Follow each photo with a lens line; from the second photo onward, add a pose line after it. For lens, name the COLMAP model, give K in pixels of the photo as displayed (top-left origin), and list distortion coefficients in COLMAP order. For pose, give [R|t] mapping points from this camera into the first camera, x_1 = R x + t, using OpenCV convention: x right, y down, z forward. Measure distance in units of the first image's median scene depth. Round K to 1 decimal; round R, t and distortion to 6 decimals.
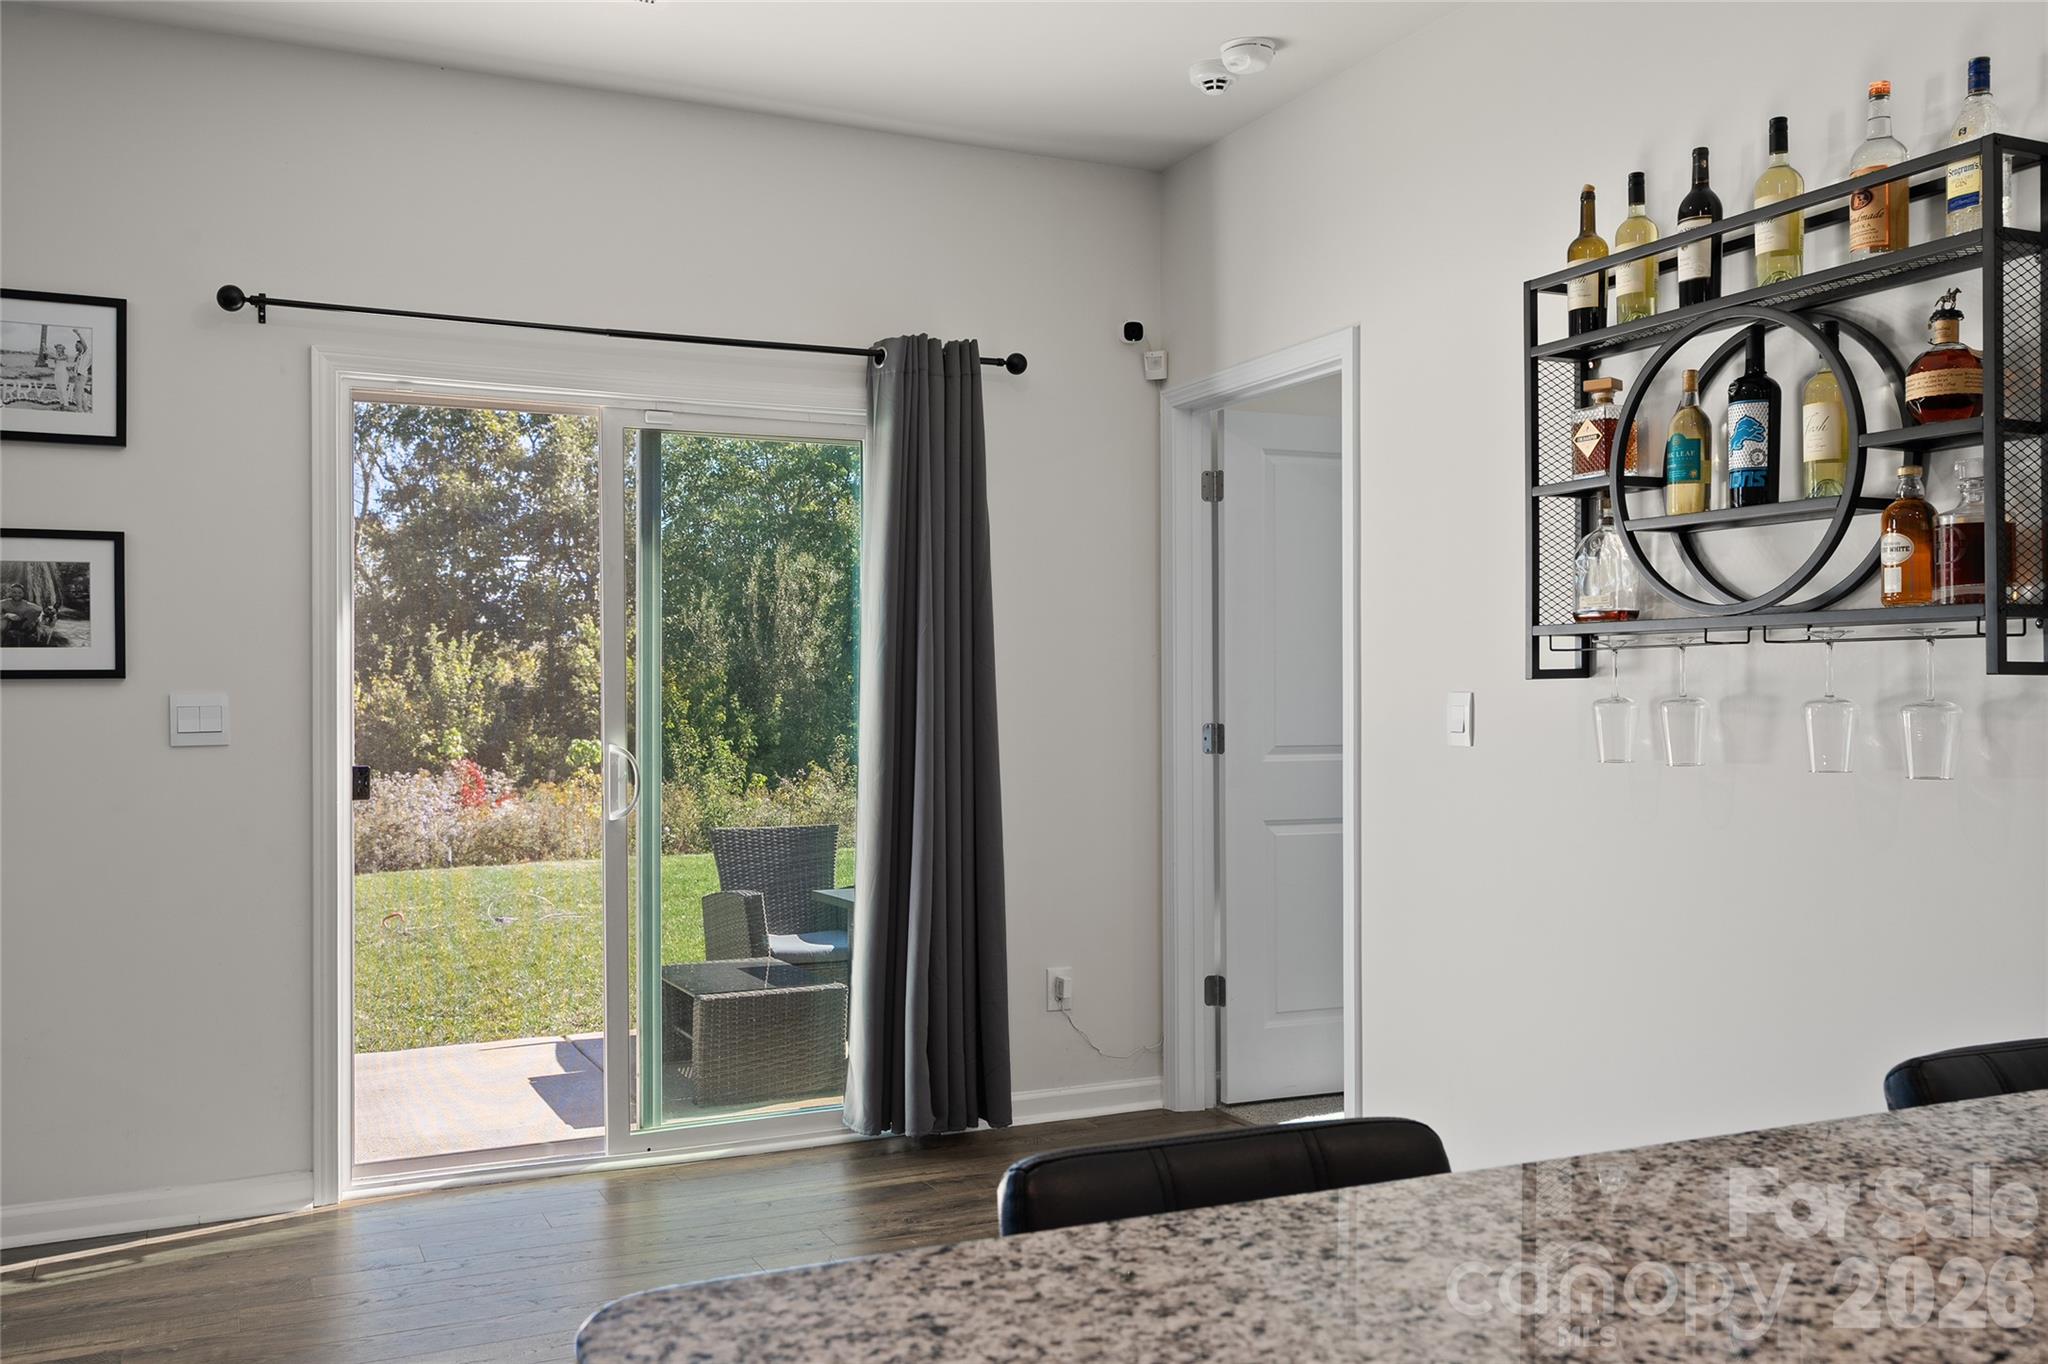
lens RADIAL K [[1667.6, 0, 1024.2], [0, 1667.6, 684.0], [0, 0, 1]] dist [-0.002881, -0.005592]
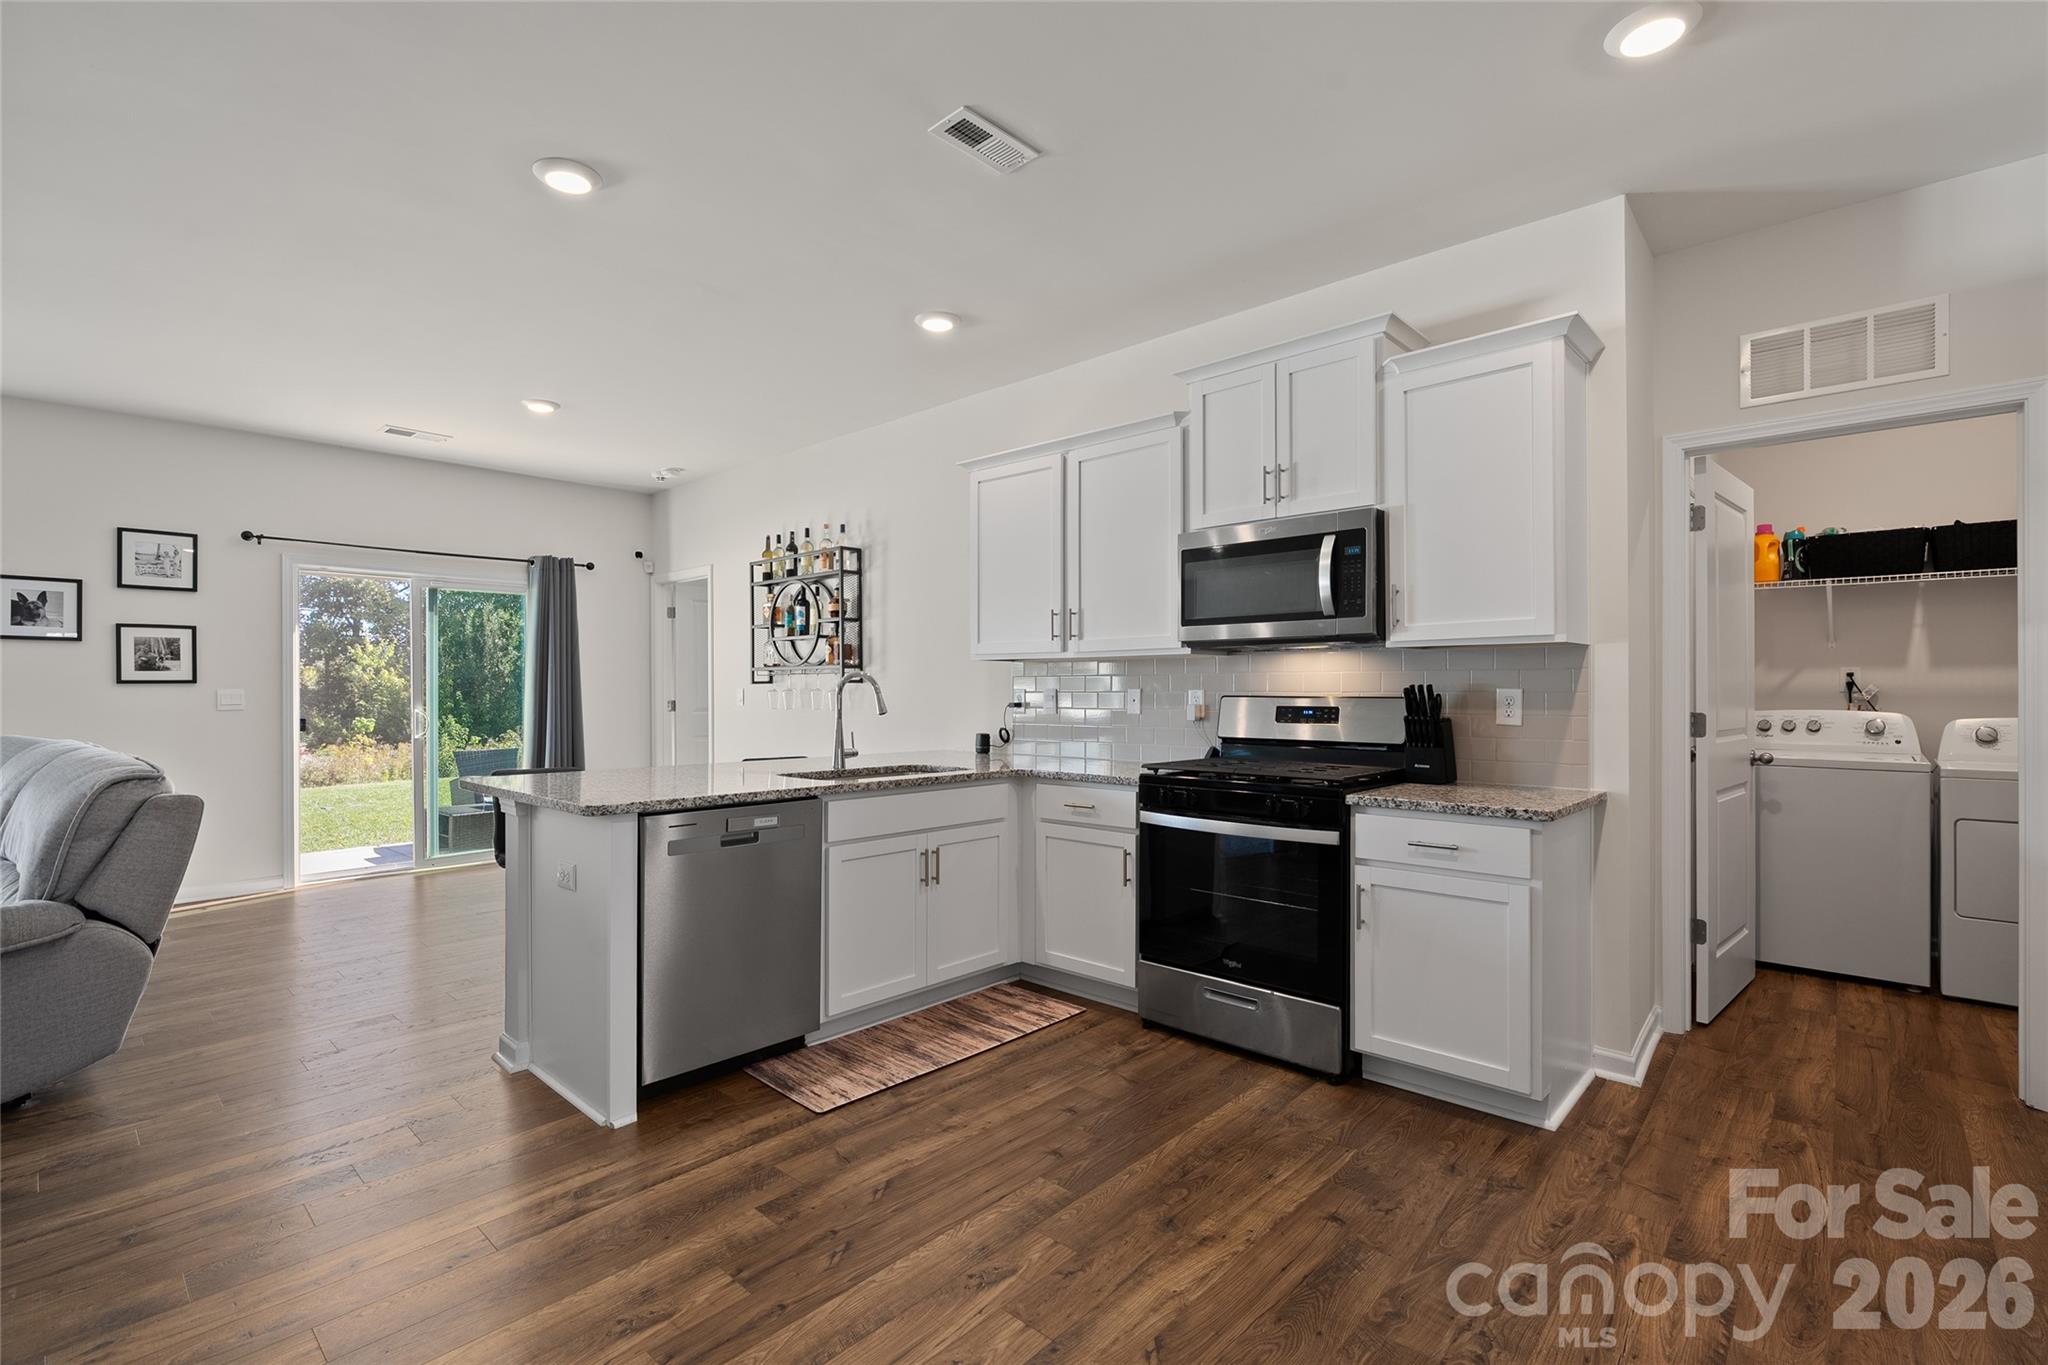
lens RADIAL K [[898.7, 0, 1005.1], [0, 898.7, 686.7], [0, 0, 1]] dist [-0.004377, 0.000480]
pose [[0.929286, -0.000112, 0.369361, 0.113961], [0.000125, 1.000000, -0.000011, 0.001922], [-0.369361, 0.000056, 0.929286, -0.811759]]
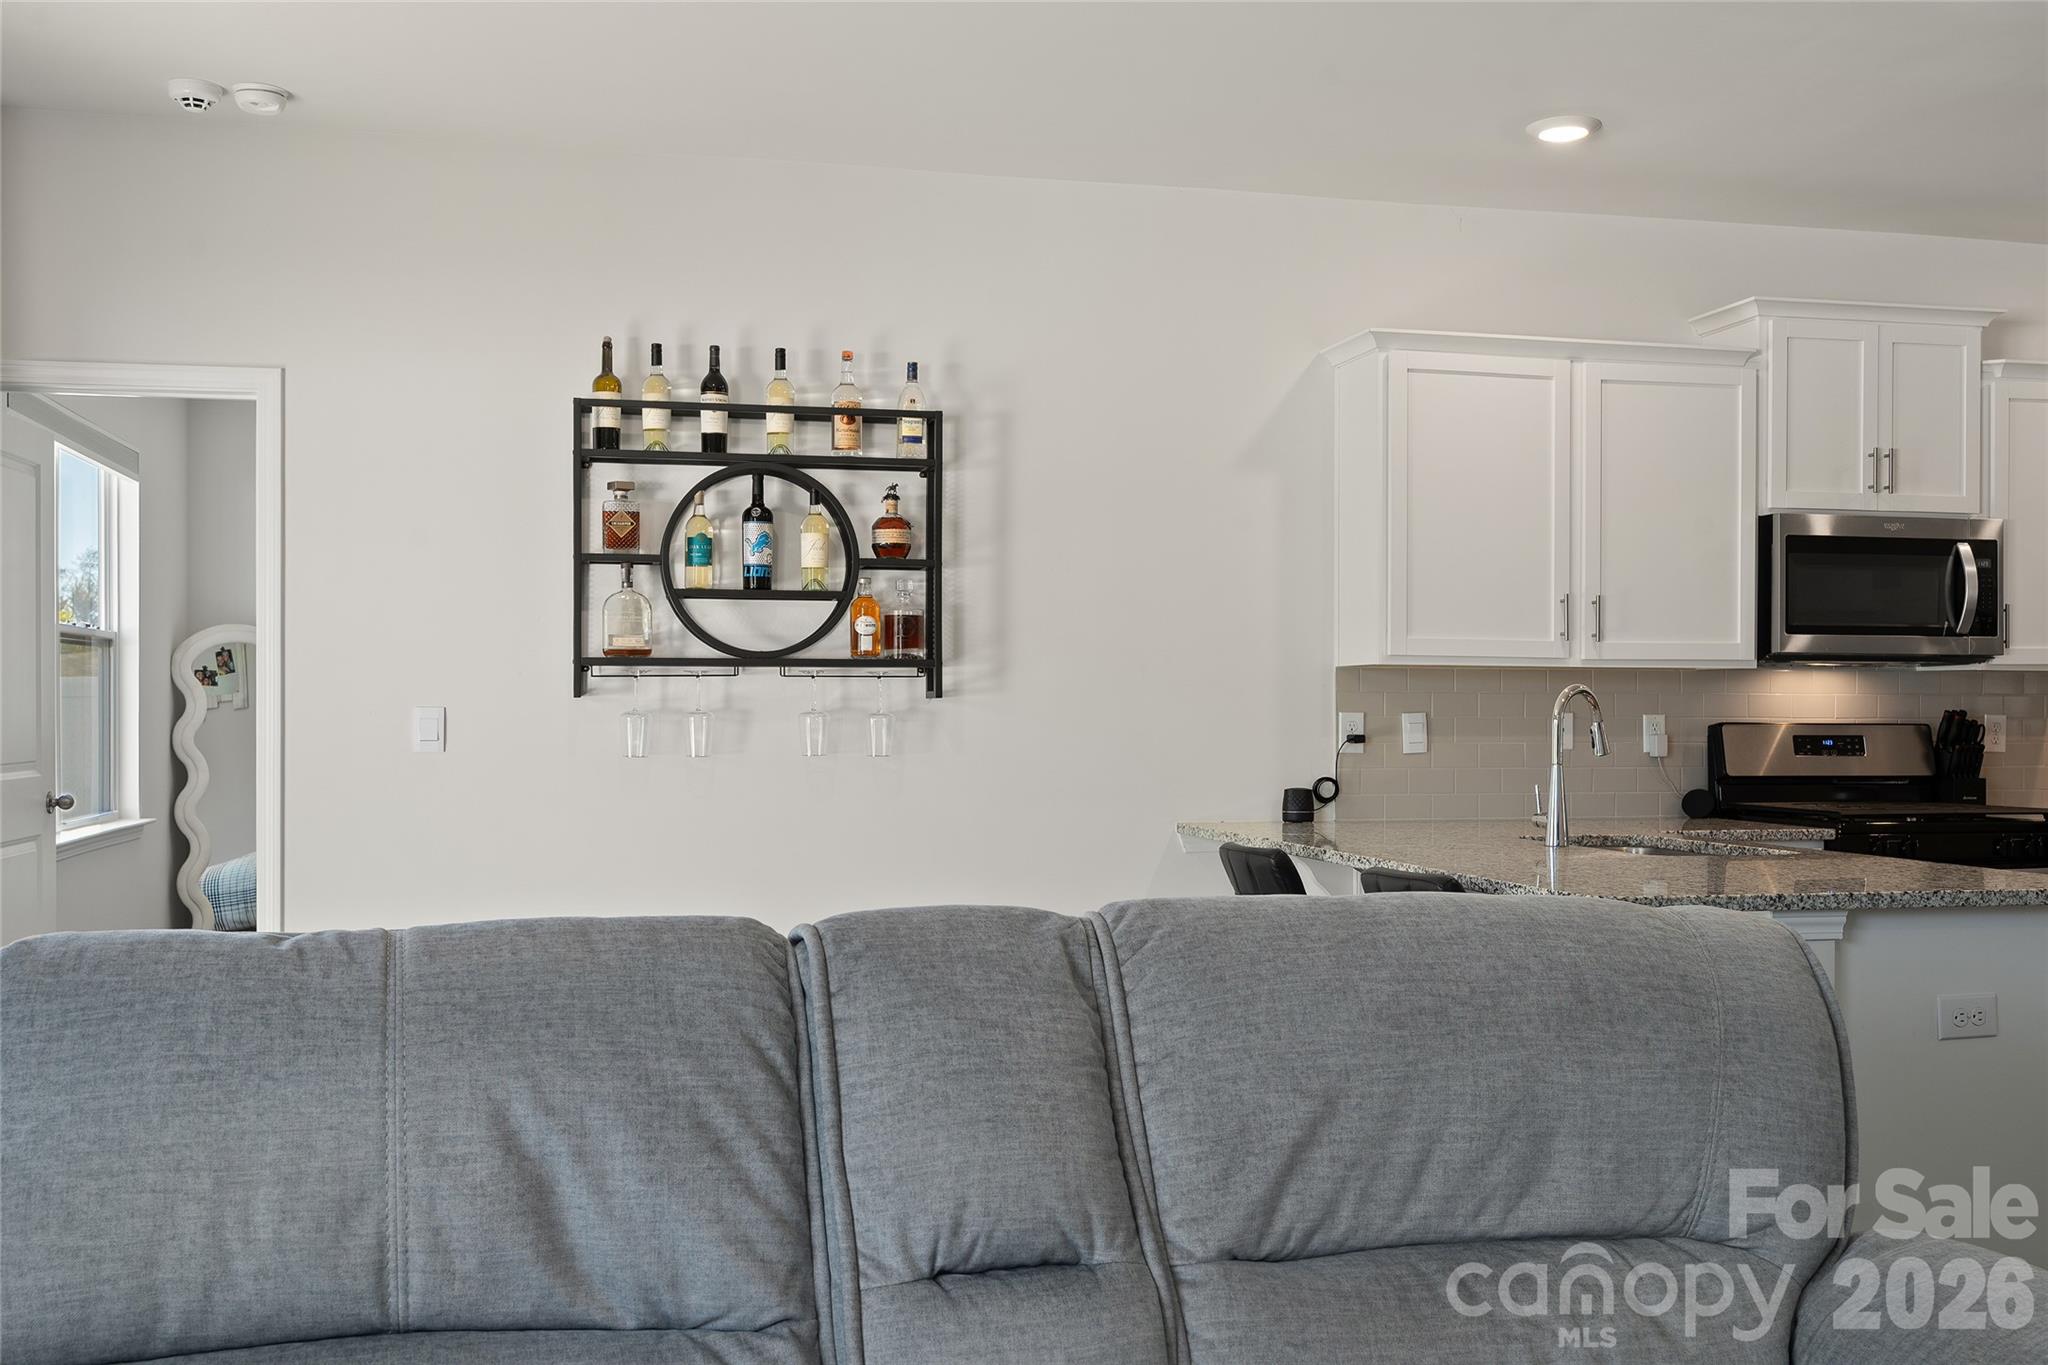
lens RADIAL K [[1879.2, 0, 1020.7], [0, 1879.2, 702.8], [0, 0, 1]] dist [0.007247, 0.000000]
pose [[0.235706, 0.012121, 0.971749, -1.058122], [-0.004584, 0.999925, -0.011361, 0.016908], [-0.971813, -0.001777, 0.235744, 0.296012]]
